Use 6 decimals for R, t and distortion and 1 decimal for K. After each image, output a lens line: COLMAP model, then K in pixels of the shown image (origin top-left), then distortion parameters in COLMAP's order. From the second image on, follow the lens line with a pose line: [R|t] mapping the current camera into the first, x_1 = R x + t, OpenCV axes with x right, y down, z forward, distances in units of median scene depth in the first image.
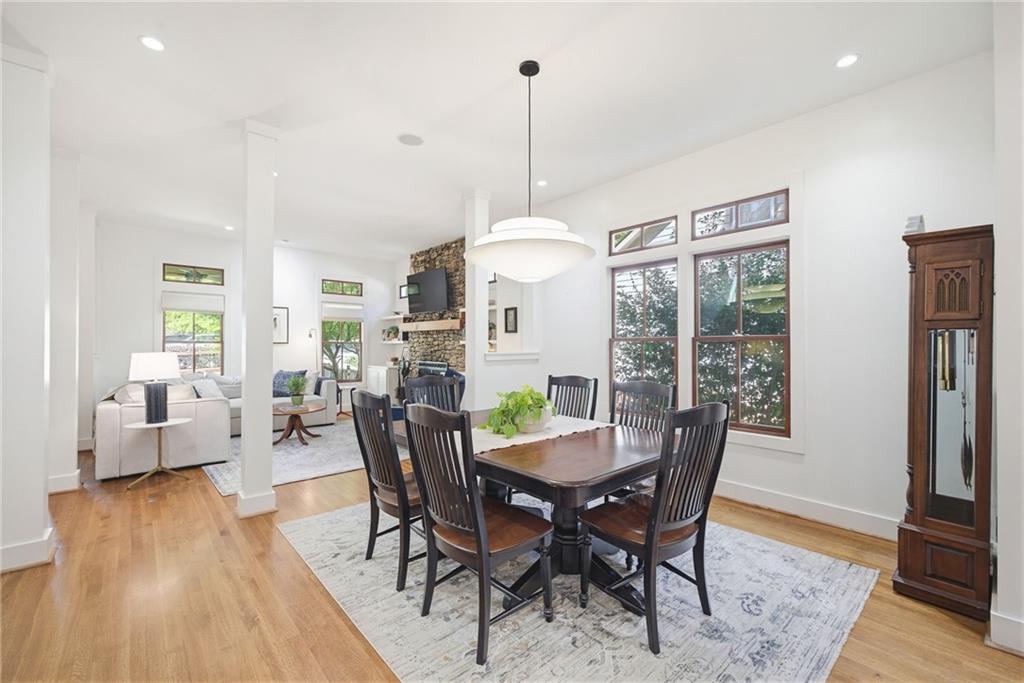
lens RADIAL K [[427.9, 0, 512.9], [0, 427.9, 344.7], [0, 0, 1]] dist [0.002075, -0.000006]
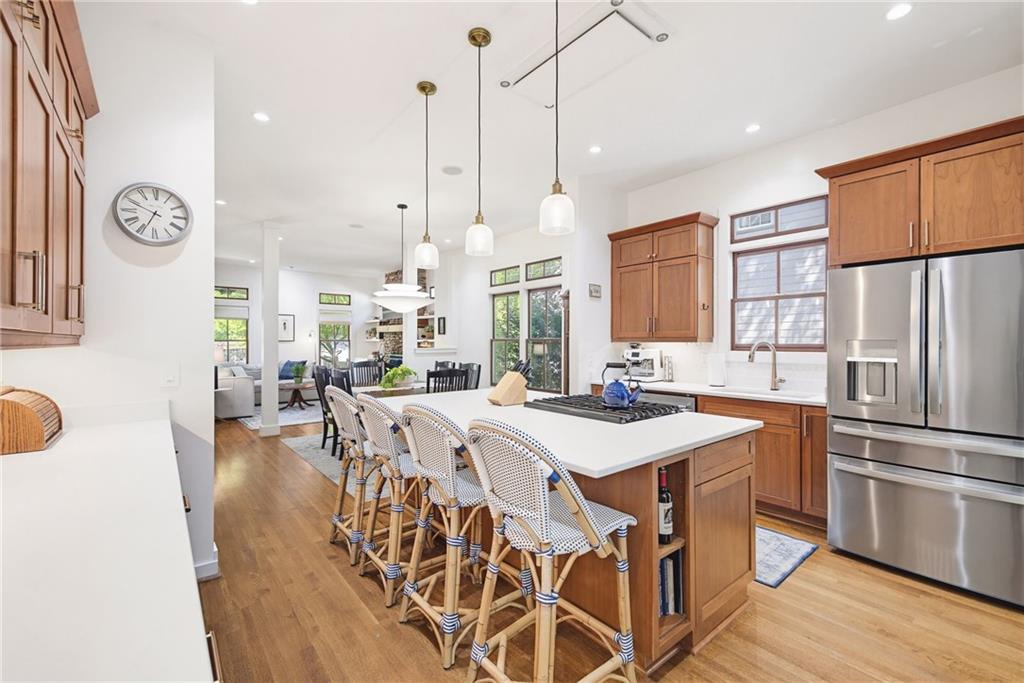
lens RADIAL K [[427.9, 0, 510.5], [0, 427.9, 340.8], [0, 0, 1]] dist [0.002075, -0.000006]
pose [[0.999367, -0.000151, -0.035573, 0.277664], [0.000297, 0.999992, 0.004094, -0.012363], [0.035573, -0.004101, 0.999359, -0.444624]]
